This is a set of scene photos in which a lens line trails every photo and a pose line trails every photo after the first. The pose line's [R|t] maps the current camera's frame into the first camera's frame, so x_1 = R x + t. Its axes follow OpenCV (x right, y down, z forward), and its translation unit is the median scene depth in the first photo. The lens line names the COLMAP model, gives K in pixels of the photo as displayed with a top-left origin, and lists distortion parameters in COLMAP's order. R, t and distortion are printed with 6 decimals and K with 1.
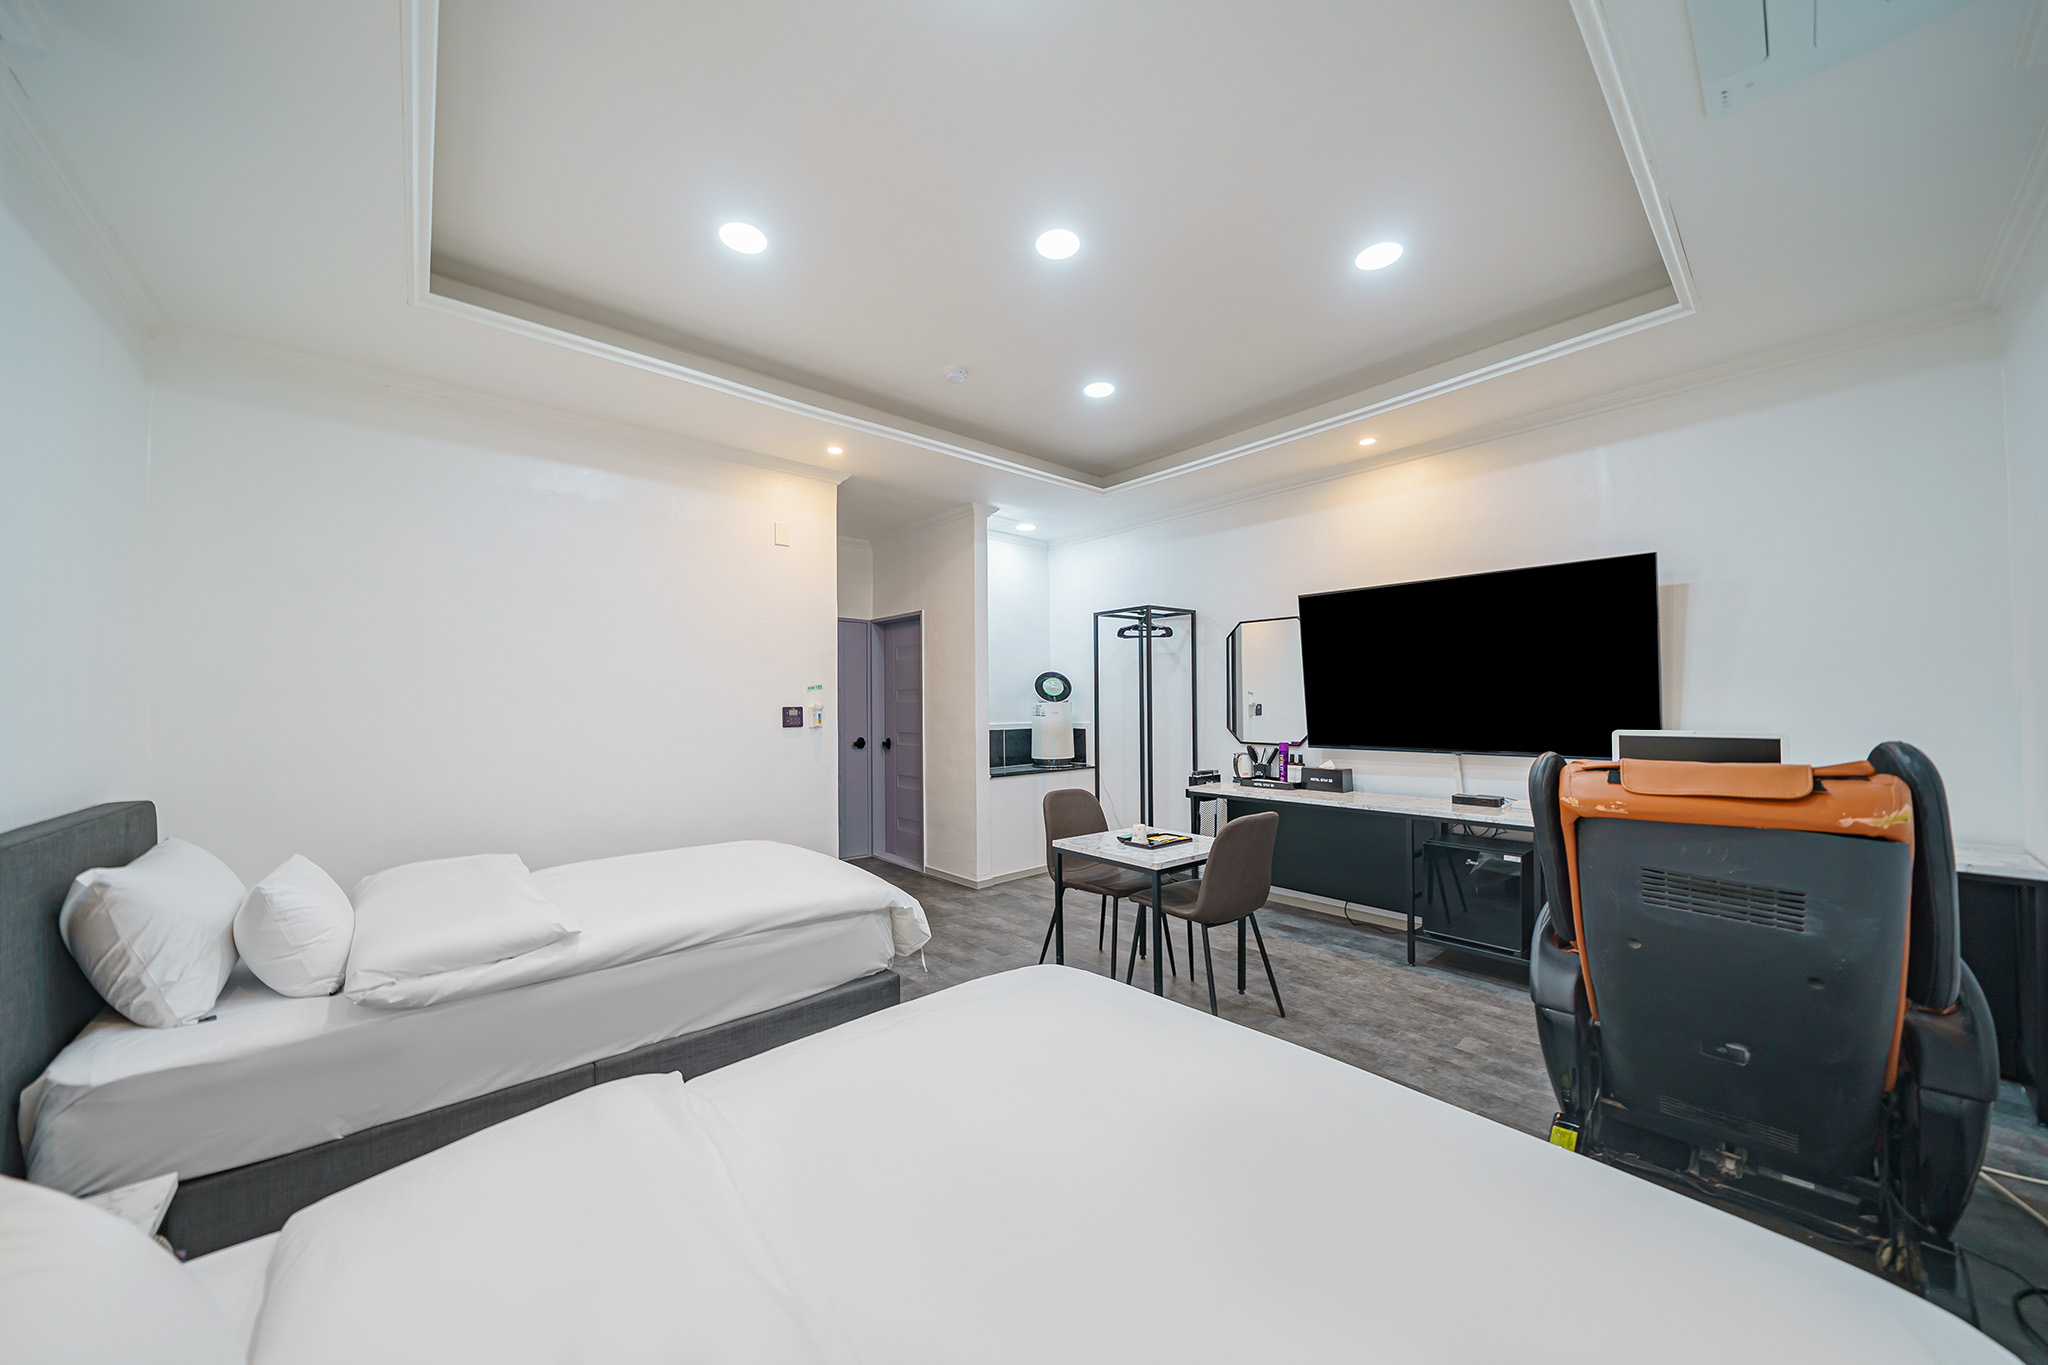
lens RADIAL K [[694.7, 0, 1029.9], [0, 694.7, 695.7], [0, 0, 1]] dist [-0.000517, -0.000037]
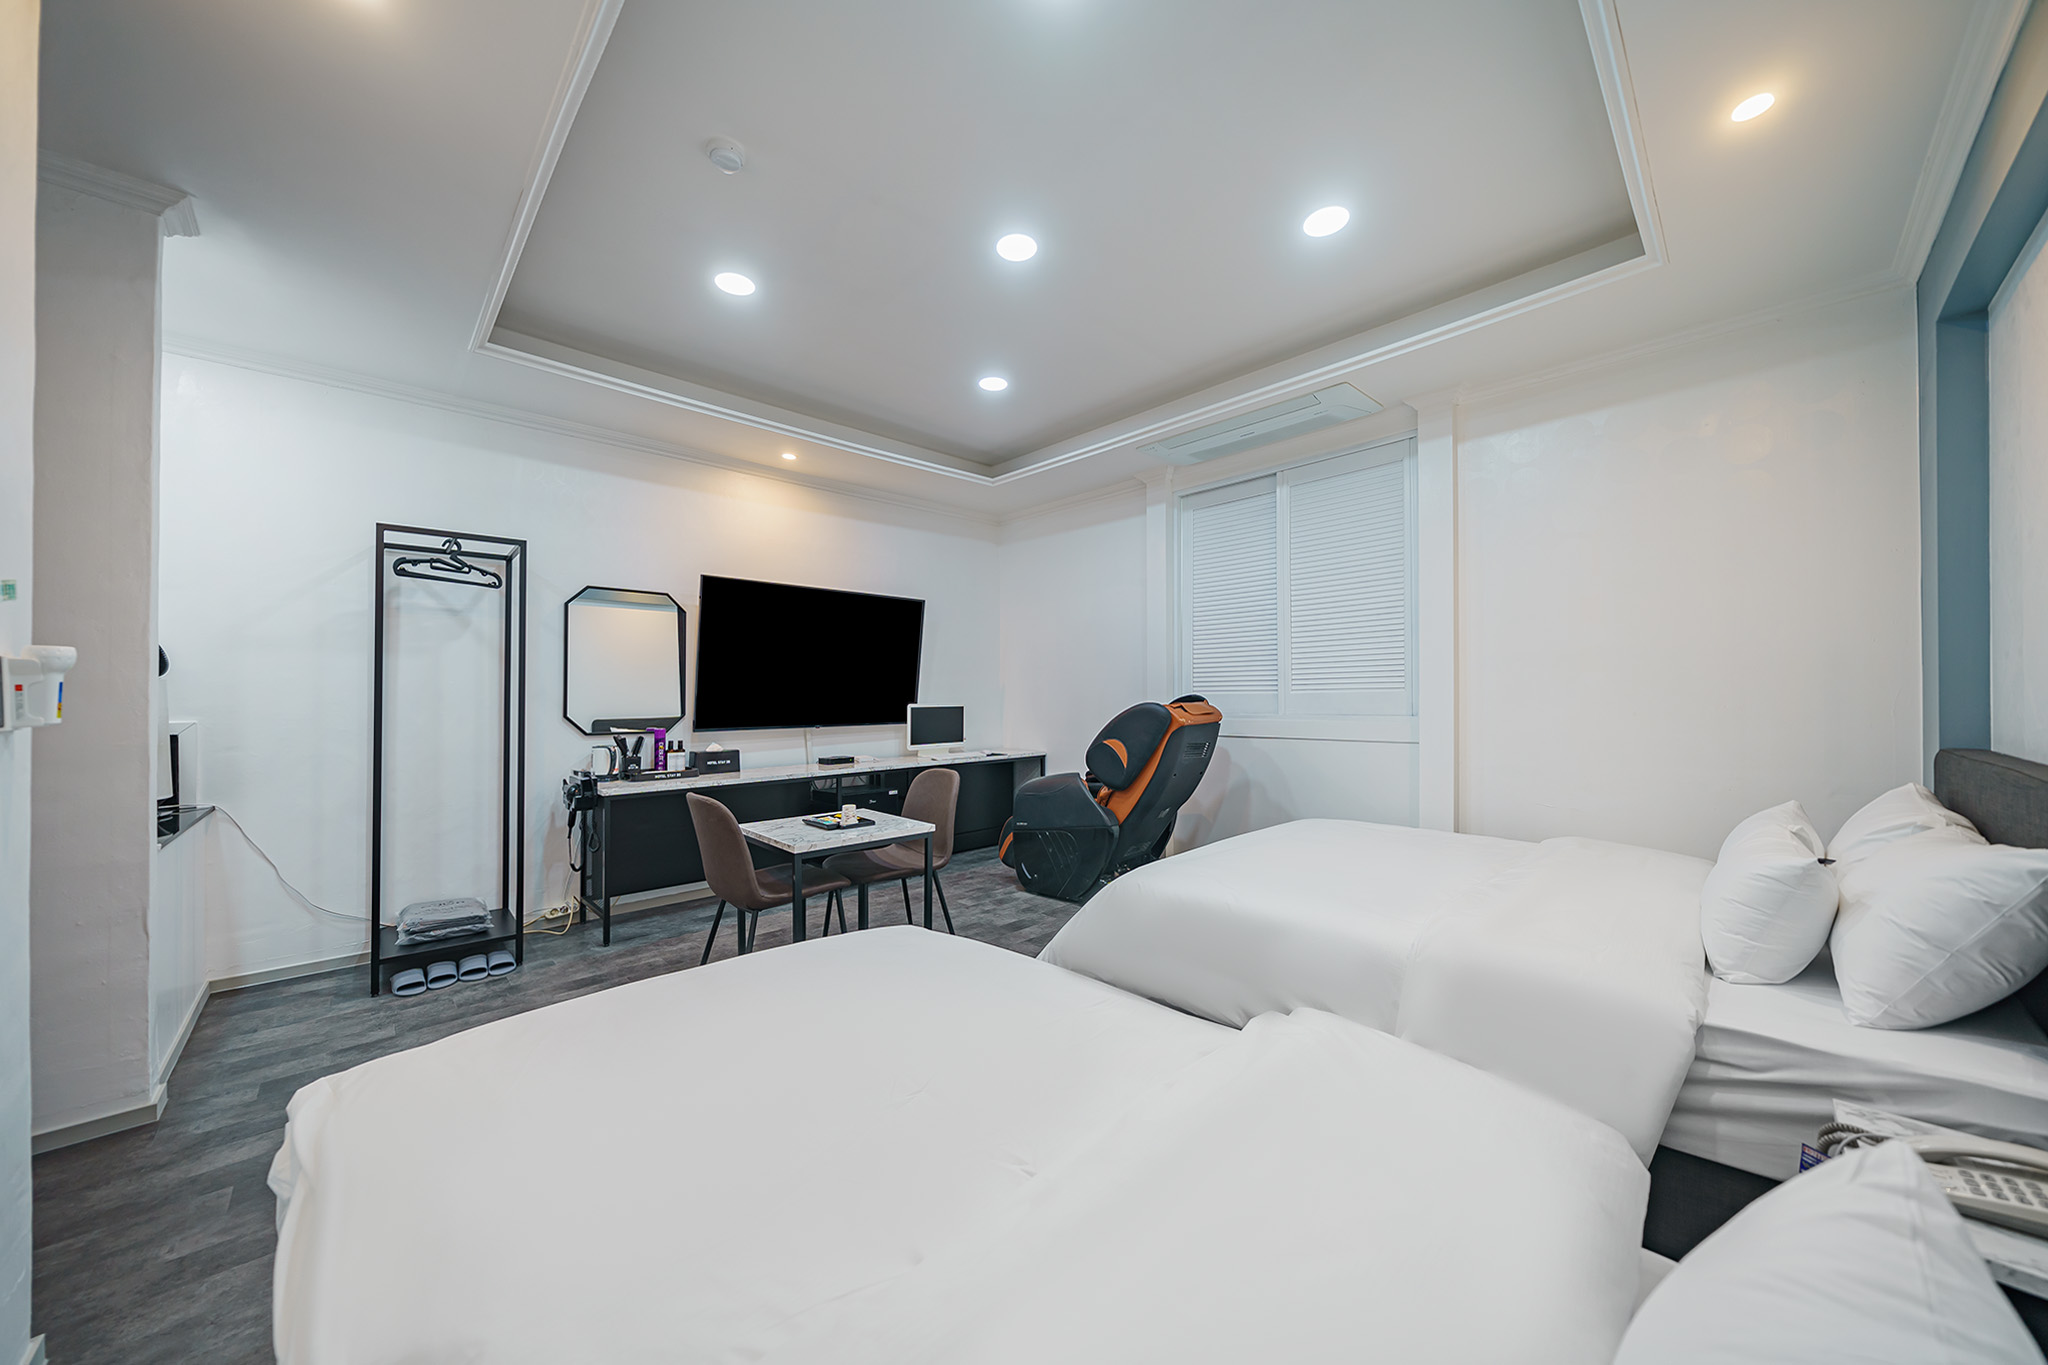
lens RADIAL K [[705.2, 0, 1017.6], [0, 705.2, 697.2], [0, 0, 1]] dist [-0.000452, 0.000001]
pose [[-0.036751, 0.004507, 0.999314, -0.715537], [-0.005914, 0.999971, -0.004728, 0.033111], [-0.999307, -0.006084, -0.036723, 0.699146]]
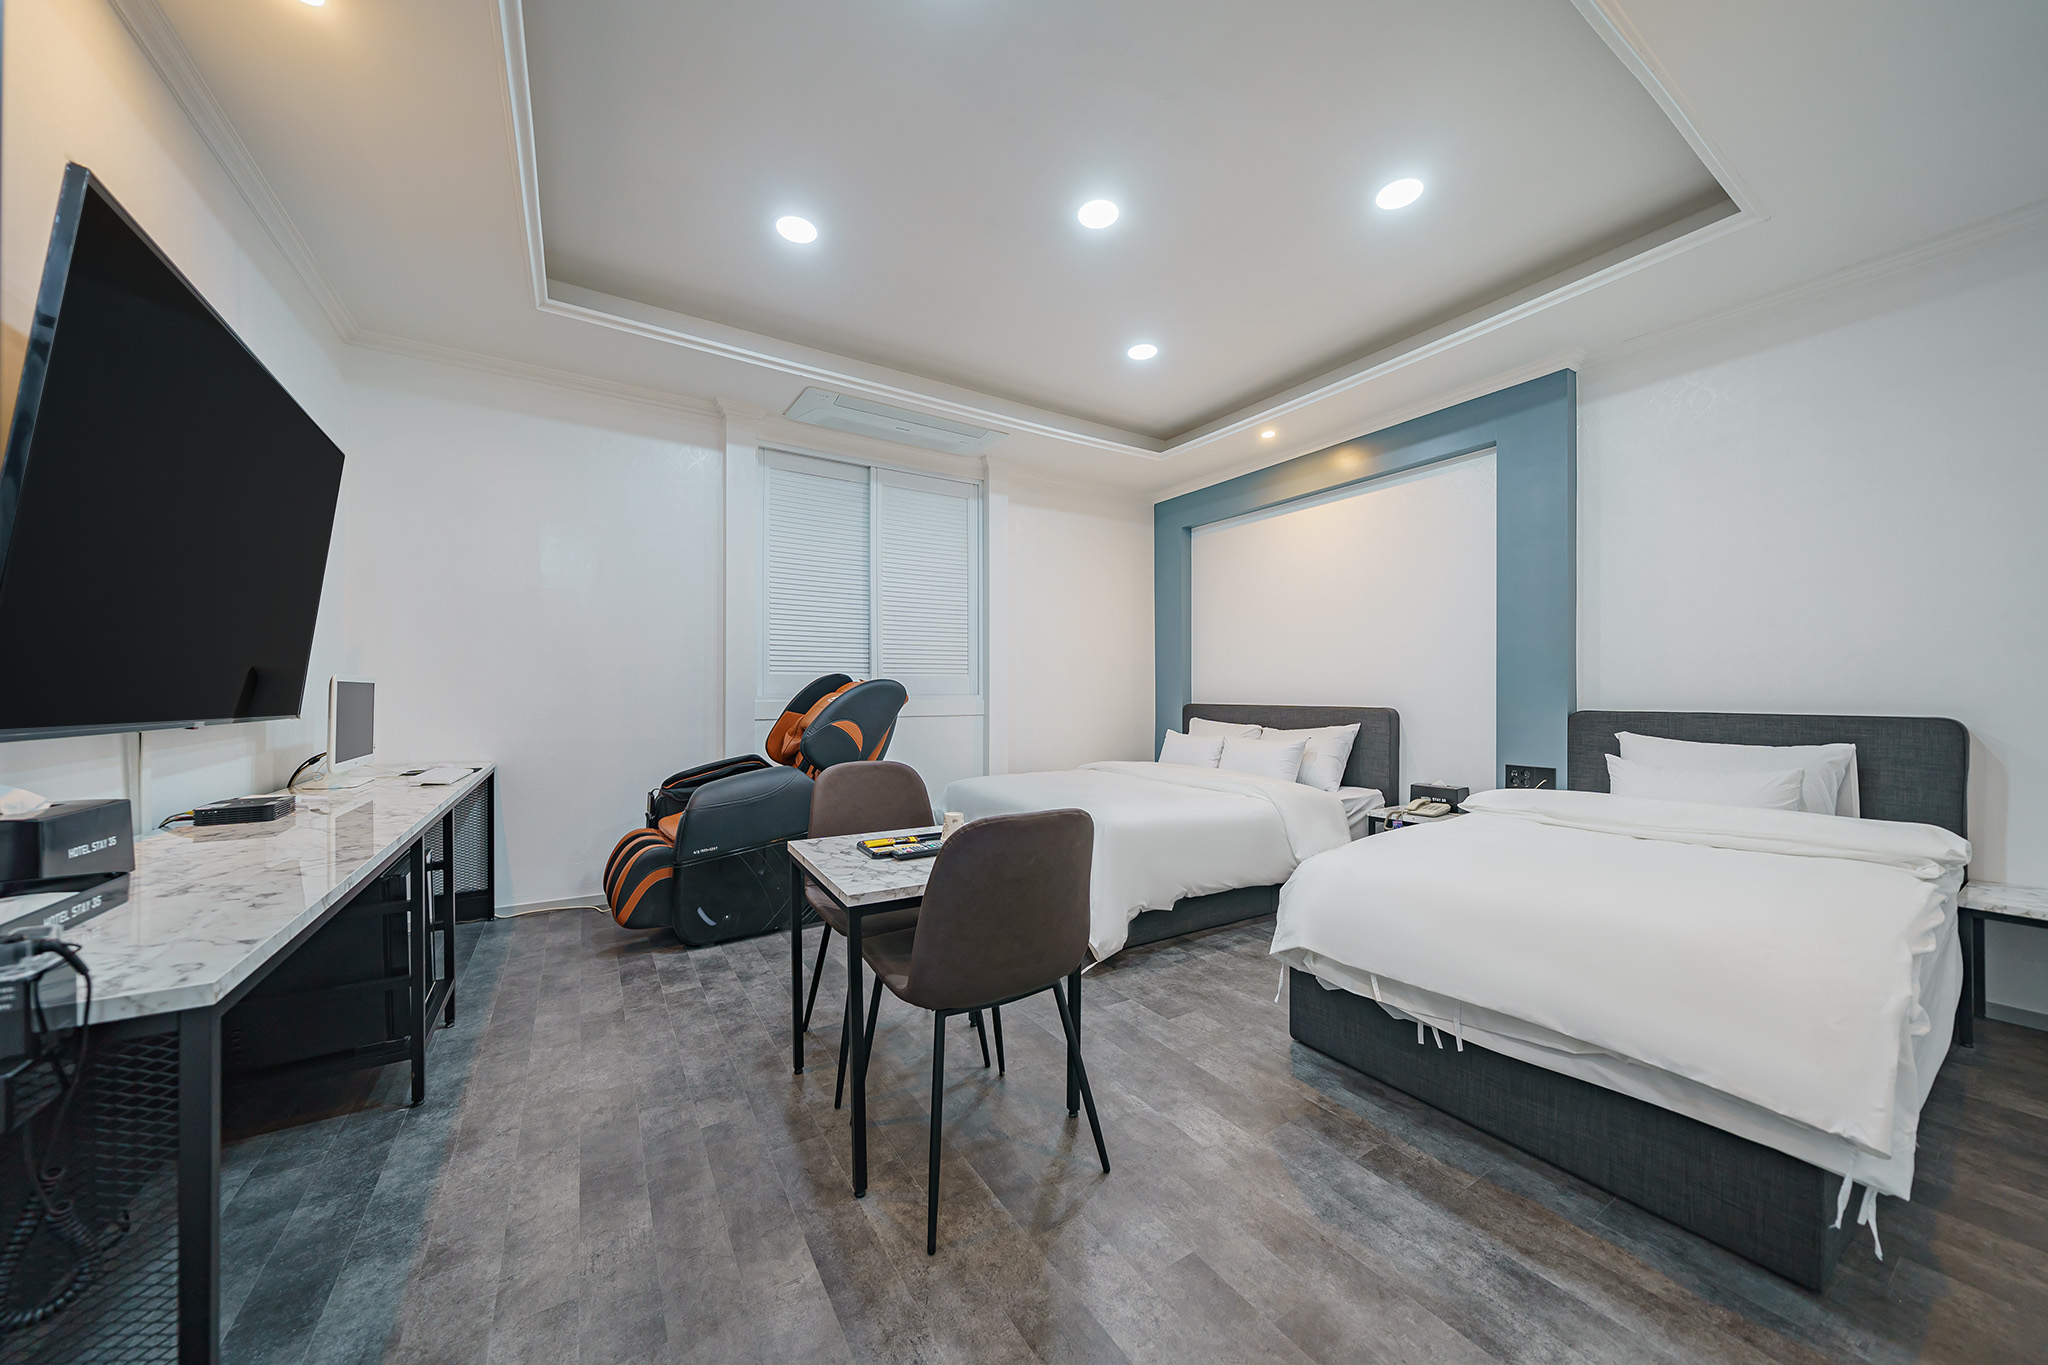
lens RADIAL K [[694.7, 0, 1029.9], [0, 694.7, 695.7], [0, 0, 1]] dist [-0.000517, -0.000037]
pose [[-0.988412, 0.006518, 0.151654, -0.008409], [0.004579, 0.999903, -0.013136, 0.075074], [-0.151725, -0.012289, -0.988346, 1.409671]]
